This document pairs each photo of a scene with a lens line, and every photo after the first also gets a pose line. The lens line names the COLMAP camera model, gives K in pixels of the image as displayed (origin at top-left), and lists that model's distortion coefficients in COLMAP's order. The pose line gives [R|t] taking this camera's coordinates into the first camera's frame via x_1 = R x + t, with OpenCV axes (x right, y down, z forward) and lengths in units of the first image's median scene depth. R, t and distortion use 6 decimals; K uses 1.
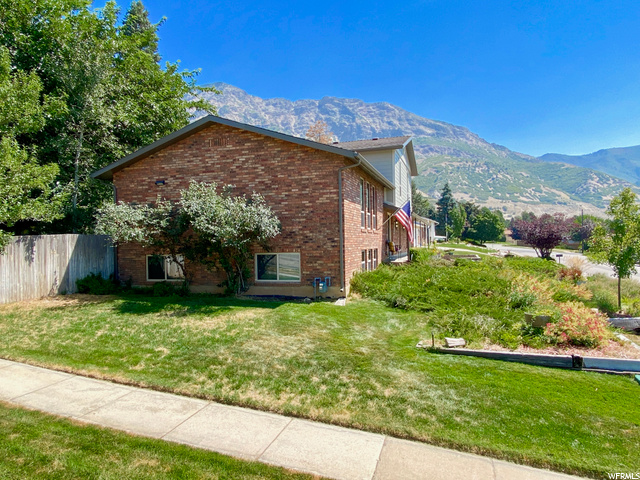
lens RADIAL K [[418.7, 0, 314.8], [0, 418.7, 243.6], [0, 0, 1]] dist [0.067043, 0.000514]
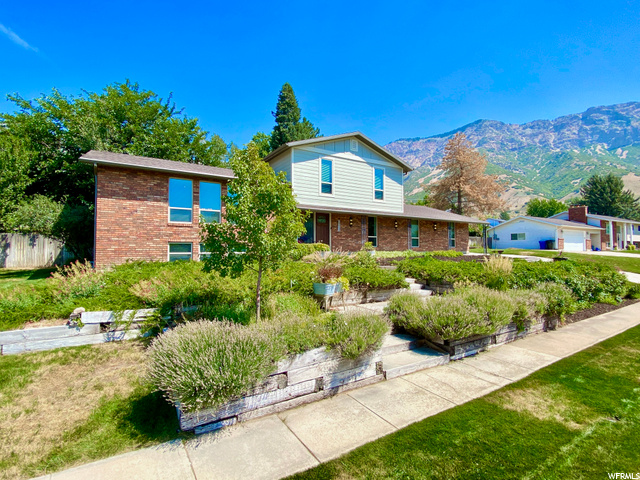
lens RADIAL K [[316.1, 0, 321.6], [0, 316.1, 238.0], [0, 0, 1]] dist [0.013765, -0.006786]
pose [[0.776462, -0.011115, -0.630066, 1.104037], [-0.011967, 0.999404, -0.032378, 0.031733], [0.630050, 0.032680, 0.775866, 0.659220]]
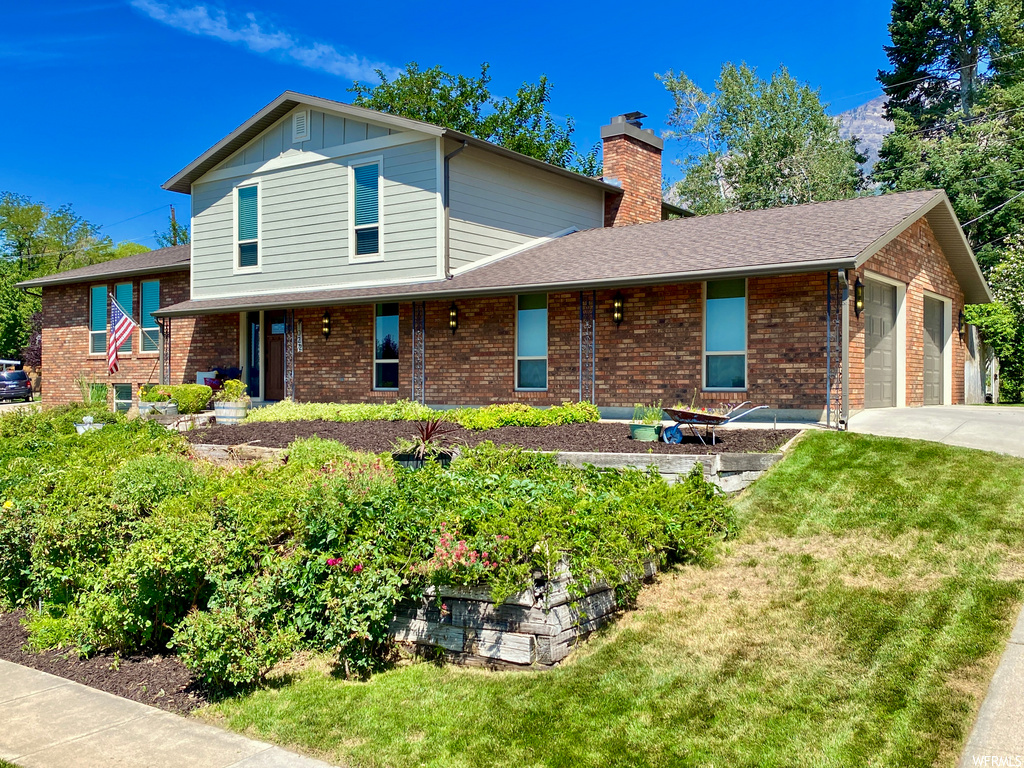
lens RADIAL K [[970.4, 0, 518.4], [0, 970.4, 388.8], [0, 0, 1]] dist [0.006836, 0.000000]
pose [[-0.294290, 0.017973, -0.955547, 1.772849], [0.002721, 0.999835, 0.017968, -0.005701], [0.955712, 0.002688, -0.294290, 2.546238]]
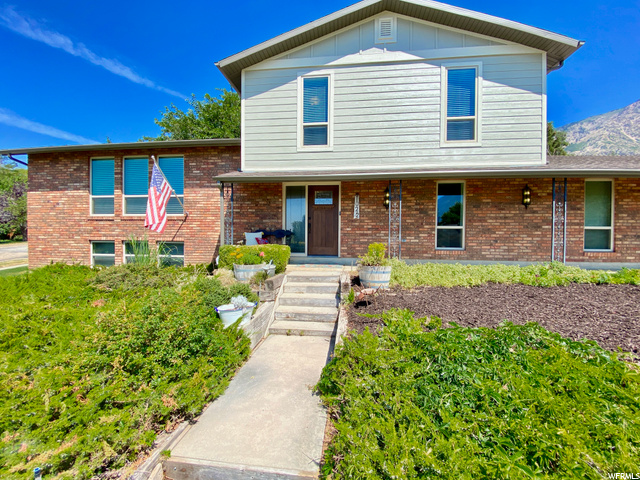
lens RADIAL K [[259.5, 0, 319.0], [0, 259.5, 239.6], [0, 0, 1]] dist [0.003302, -0.003752]
pose [[0.204723, 0.035256, -0.978185, 0.857099], [-0.012781, 0.999362, 0.033344, -0.011513], [0.978737, 0.005676, 0.205043, 1.531097]]
